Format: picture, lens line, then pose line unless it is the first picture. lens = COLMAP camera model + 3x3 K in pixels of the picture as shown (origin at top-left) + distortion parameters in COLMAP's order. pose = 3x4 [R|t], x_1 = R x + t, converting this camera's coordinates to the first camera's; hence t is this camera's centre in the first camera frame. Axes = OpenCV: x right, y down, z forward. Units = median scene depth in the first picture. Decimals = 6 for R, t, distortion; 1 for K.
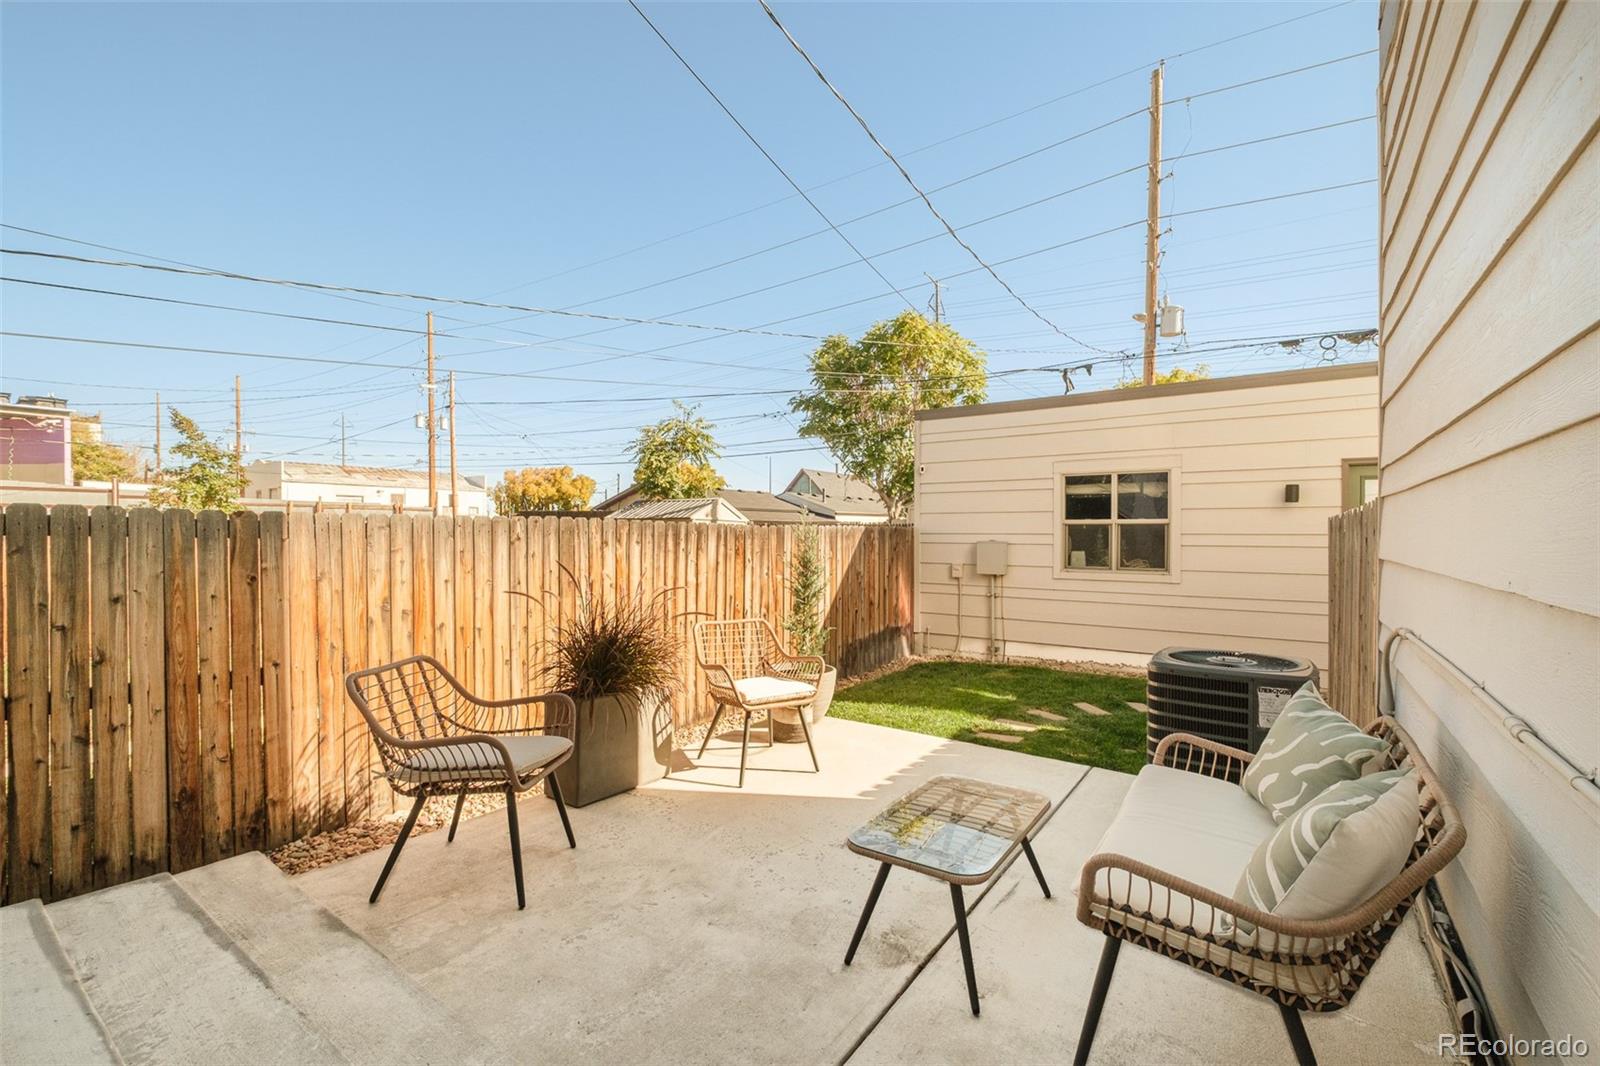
lens RADIAL K [[700.7, 0, 785.7], [0, 700.7, 538.1], [0, 0, 1]] dist [-0.003920, -0.000382]
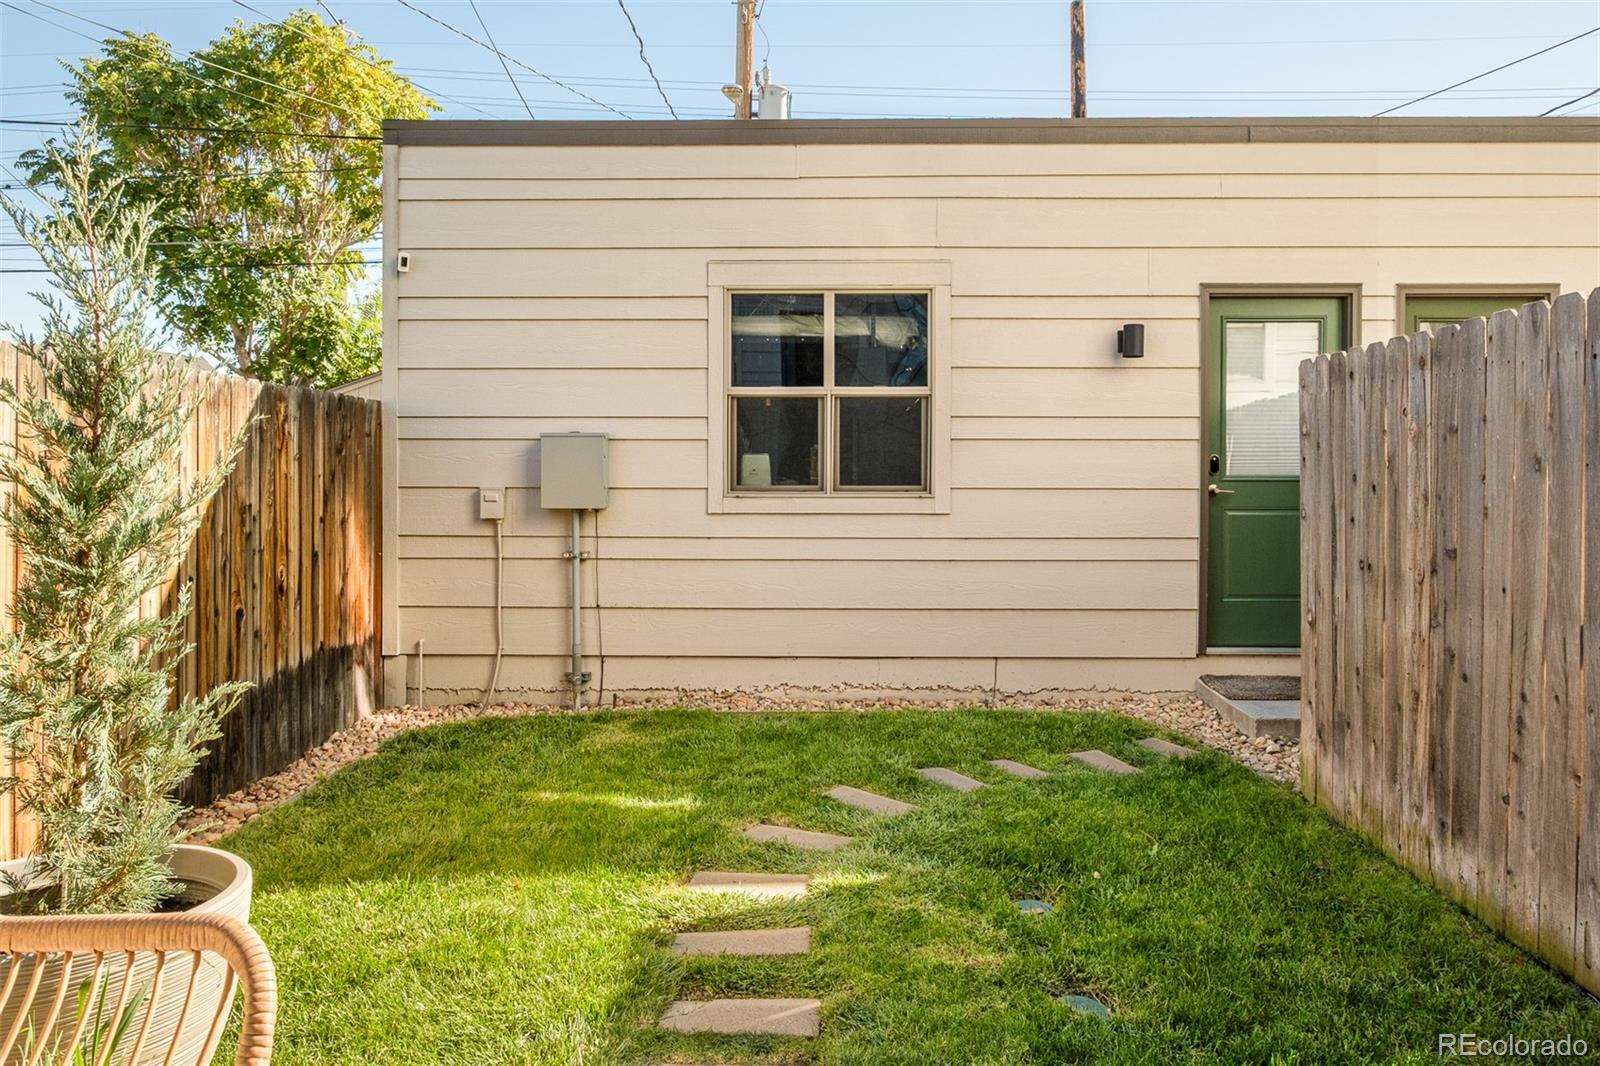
lens RADIAL K [[1121.0, 0, 799.0], [0, 1121.0, 482.2], [0, 0, 1]] dist [-0.001238, 0.000439]
pose [[0.819209, -0.002306, 0.573491, 0.006174], [0.004477, 0.999987, -0.002374, 0.039152], [-0.573478, 0.004512, 0.819209, 0.358355]]
